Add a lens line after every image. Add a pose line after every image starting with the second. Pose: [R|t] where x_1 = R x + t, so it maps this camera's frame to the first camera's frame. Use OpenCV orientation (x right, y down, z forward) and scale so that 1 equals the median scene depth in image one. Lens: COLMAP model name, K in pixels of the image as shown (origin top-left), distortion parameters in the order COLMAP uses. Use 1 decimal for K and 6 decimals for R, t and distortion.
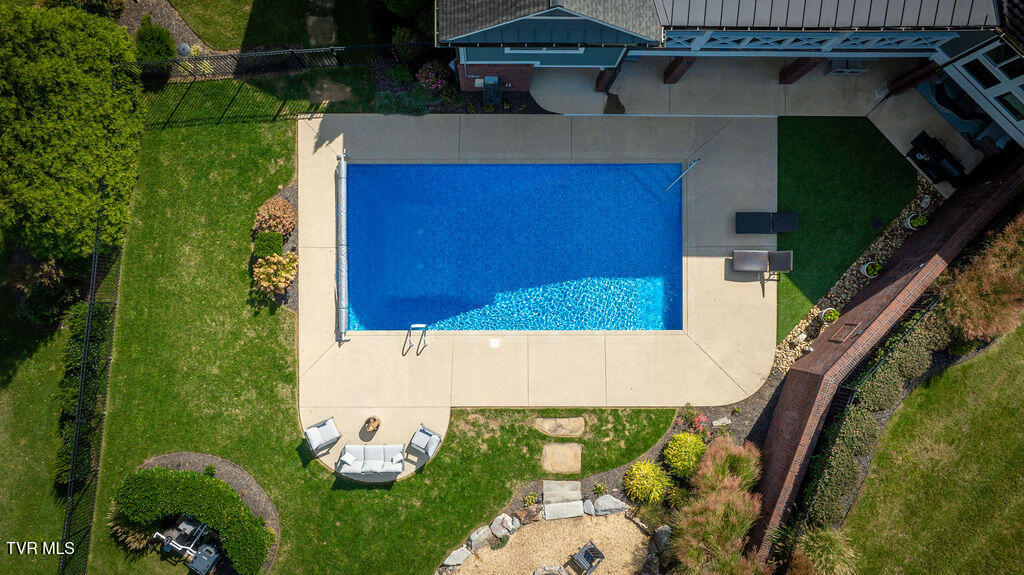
lens RADIAL K [[788.1, 0, 515.8], [0, 788.1, 291.3], [0, 0, 1]] dist [0.008541, -0.003297]
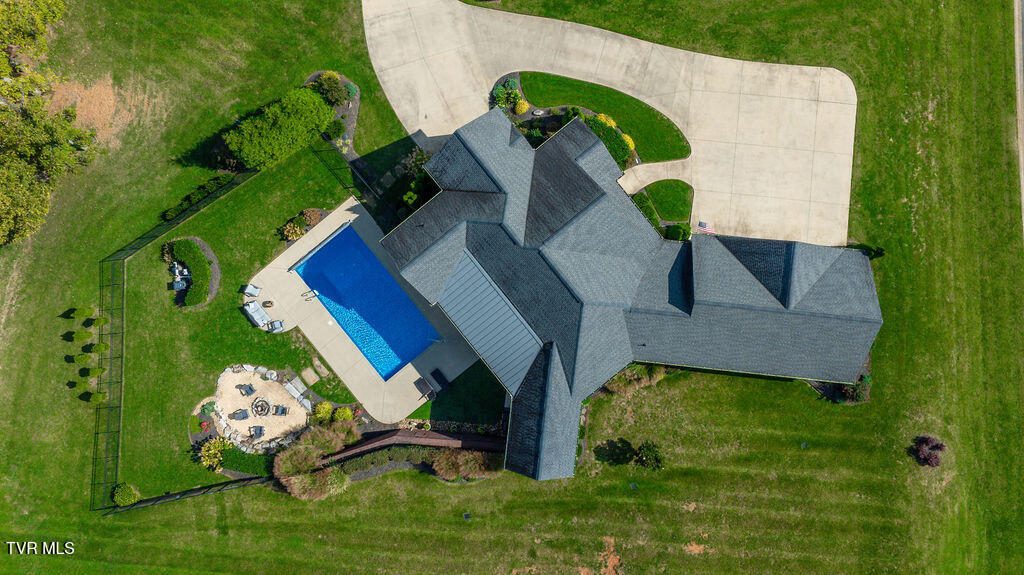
lens RADIAL K [[709.1, 0, 515.7], [0, 709.1, 285.2], [0, 0, 1]] dist [0.032866, -0.000334]
pose [[0.628766, 0.777521, -0.010687, 0.253539], [-0.777149, 0.628812, 0.025200, -0.481989], [0.026314, -0.007540, 0.999625, -1.079994]]
